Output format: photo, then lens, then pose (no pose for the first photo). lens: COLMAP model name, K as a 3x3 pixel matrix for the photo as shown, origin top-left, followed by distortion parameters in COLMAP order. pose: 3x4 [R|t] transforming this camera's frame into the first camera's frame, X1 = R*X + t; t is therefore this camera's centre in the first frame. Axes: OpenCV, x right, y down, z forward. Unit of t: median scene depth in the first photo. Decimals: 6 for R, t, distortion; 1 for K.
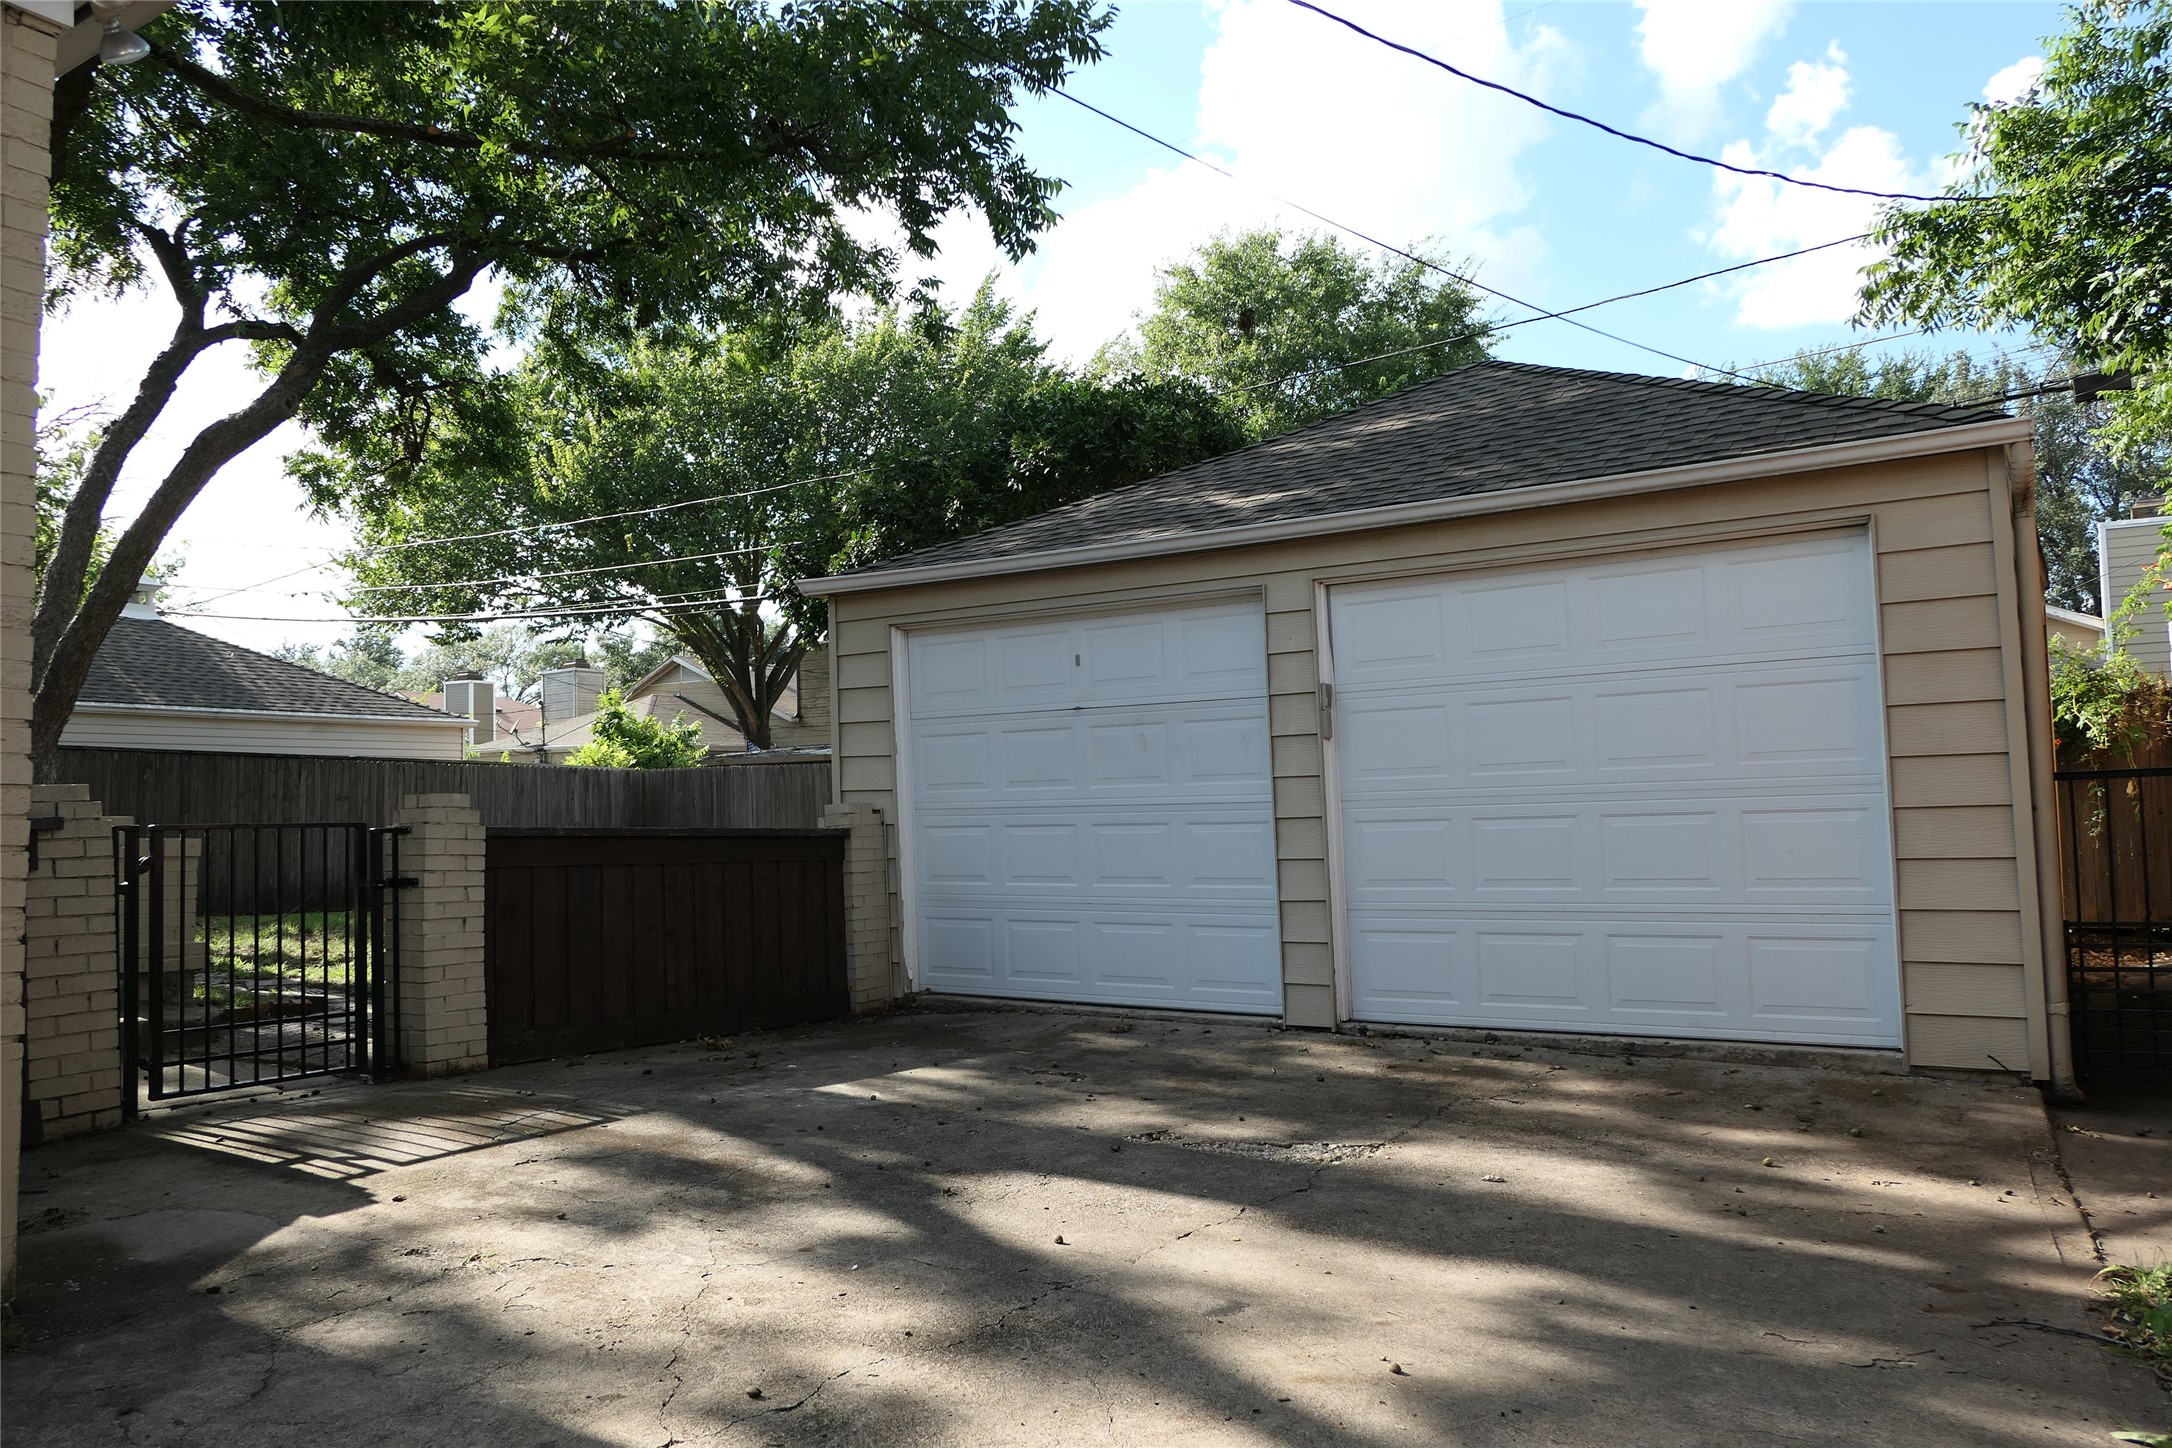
lens RADIAL K [[1507.9, 0, 1081.4], [0, 1507.9, 729.2], [0, 0, 1]] dist [-0.002635, -0.000029]
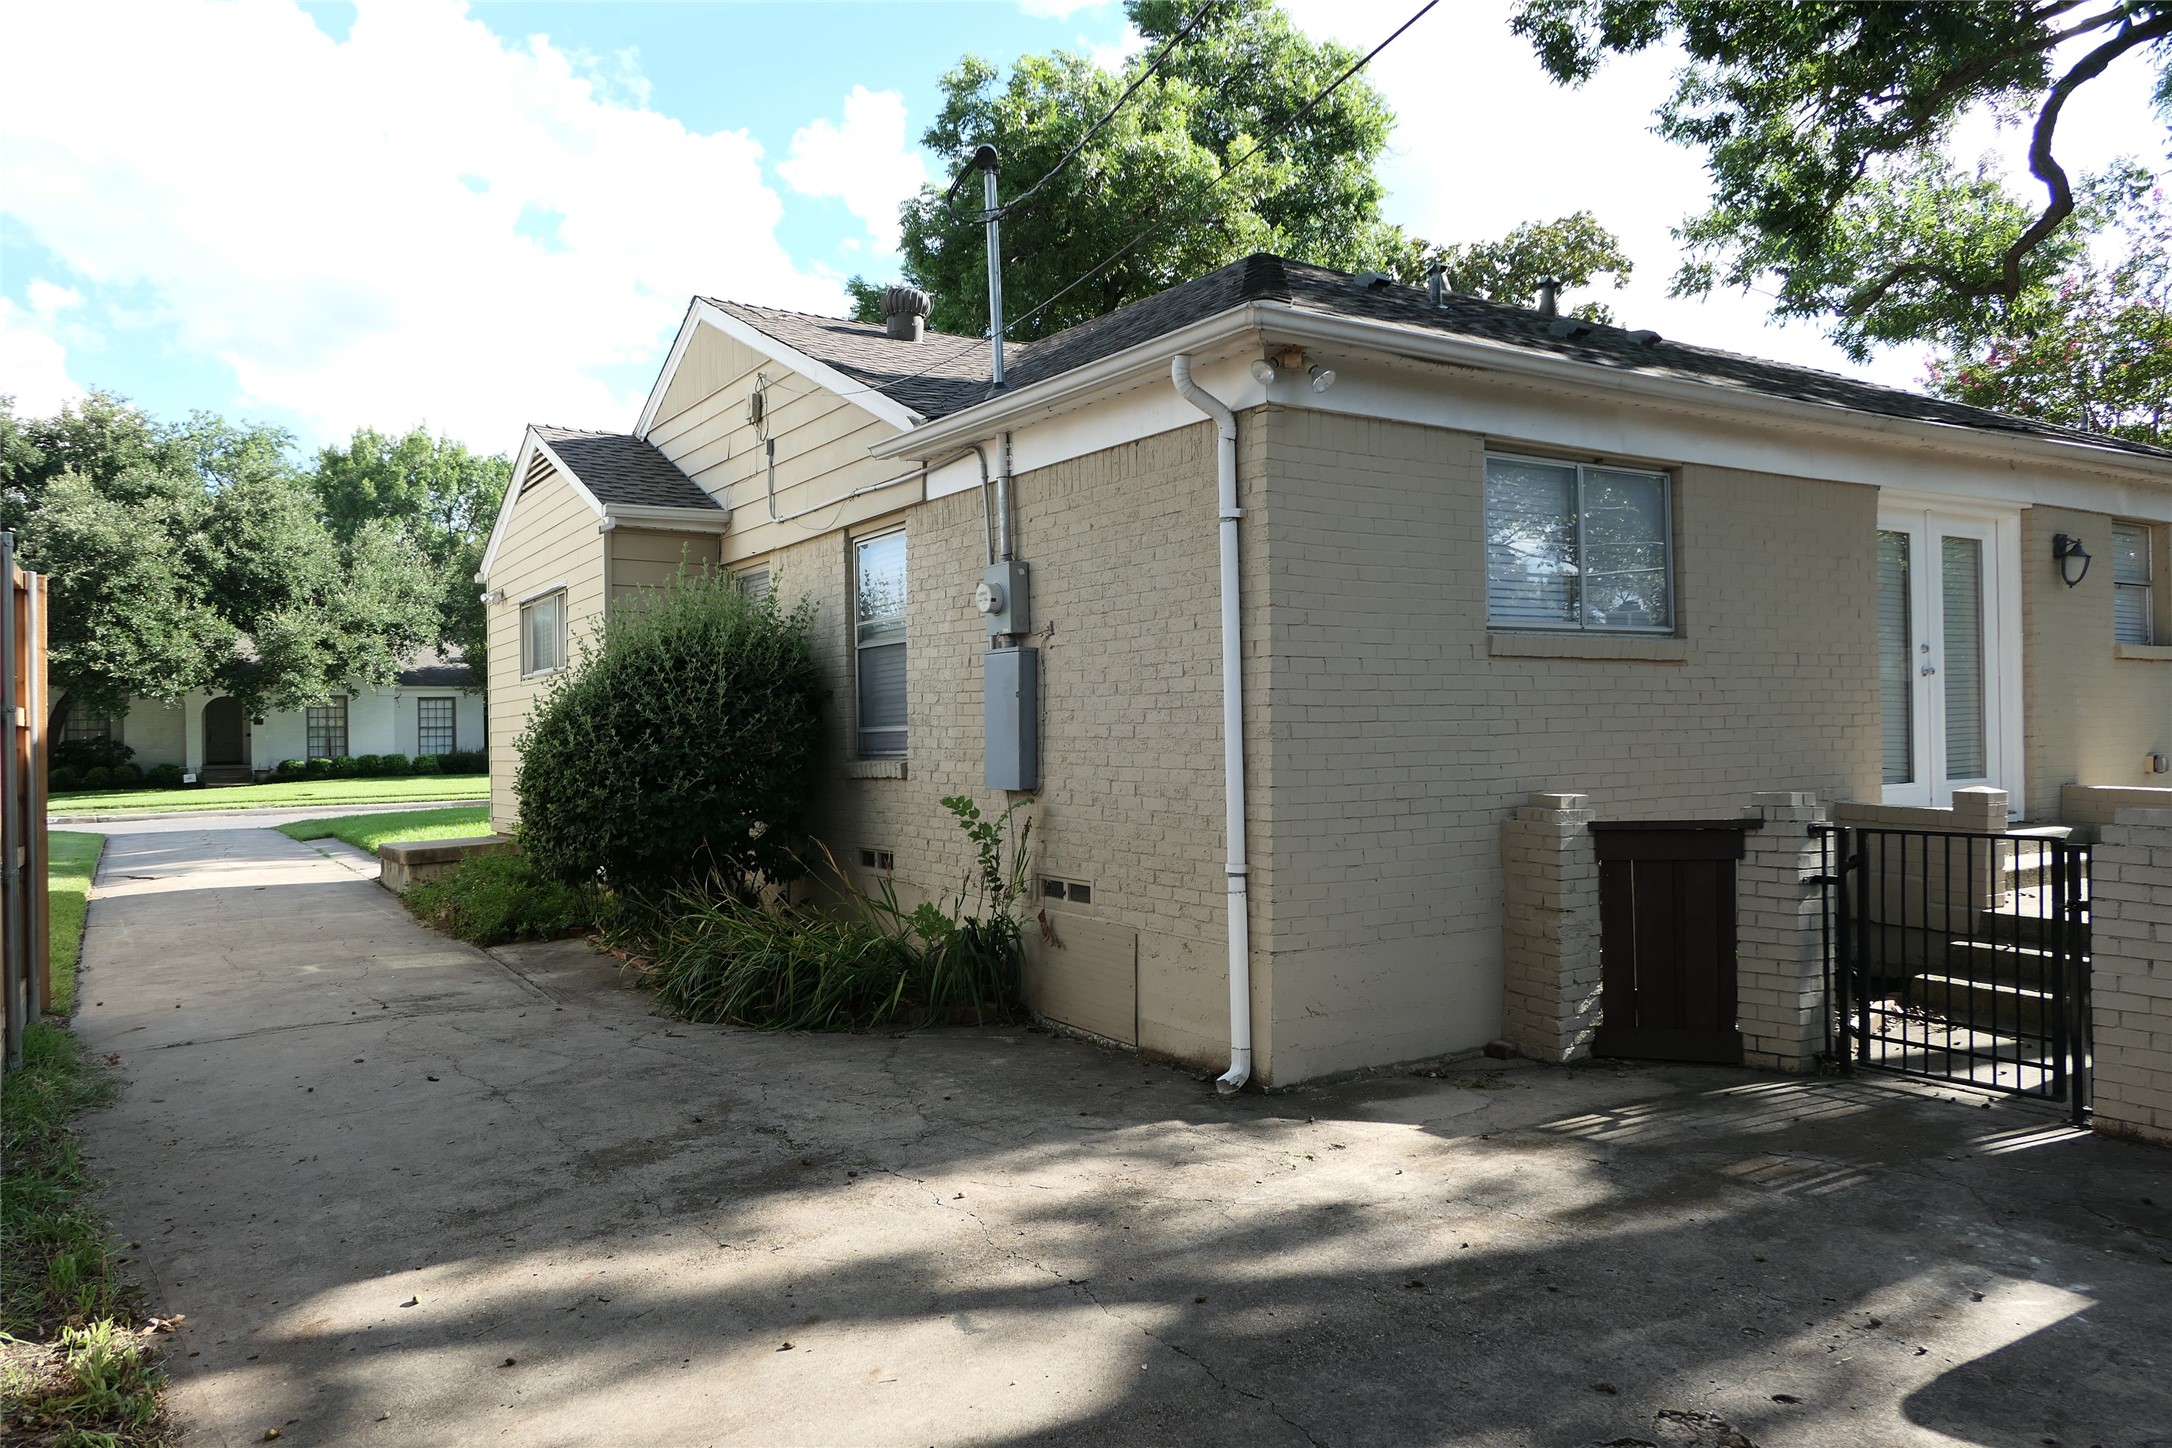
lens RADIAL K [[1507.9, 0, 1082.0], [0, 1507.9, 728.2], [0, 0, 1]] dist [-0.002635, -0.000029]
pose [[-0.397245, 0.020498, -0.917484, 1.222025], [0.078151, 0.996874, -0.011565, -0.082554], [0.914379, -0.076297, -0.397605, 1.667220]]
